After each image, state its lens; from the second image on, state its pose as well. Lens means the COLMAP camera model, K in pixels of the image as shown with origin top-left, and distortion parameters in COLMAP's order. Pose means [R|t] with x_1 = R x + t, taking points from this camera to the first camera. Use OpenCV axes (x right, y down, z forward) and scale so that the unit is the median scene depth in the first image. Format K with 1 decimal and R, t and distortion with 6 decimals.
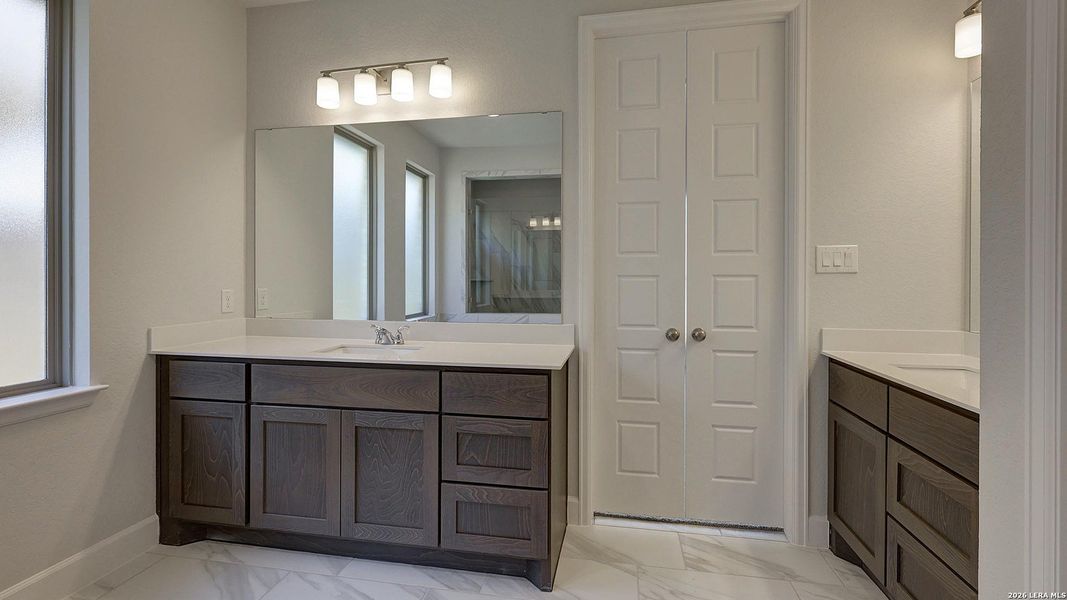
lens RADIAL K [[479.1, 0, 539.5], [0, 479.1, 274.8], [0, 0, 1]] dist [-0.000414, 0.000221]
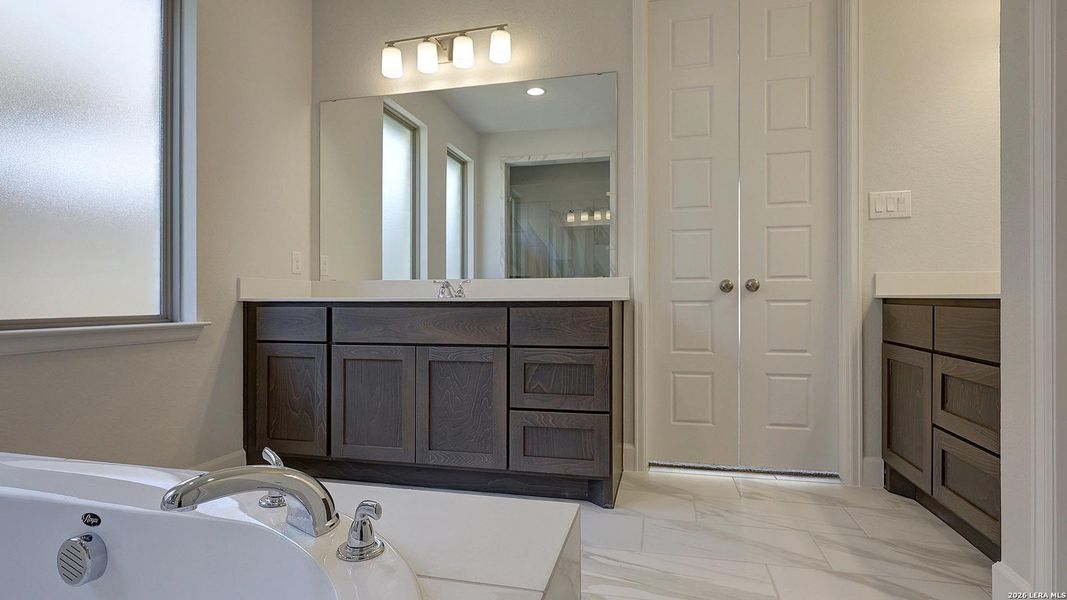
lens RADIAL K [[548.5, 0, 533.5], [0, 548.5, 300.0], [0, 0, 1]] dist [-0.001446, -0.000715]
pose [[0.998143, -0.002909, -0.060852, -0.066458], [0.002620, 0.999985, -0.004832, 0.170216], [0.060865, 0.004663, 0.998135, -0.207793]]
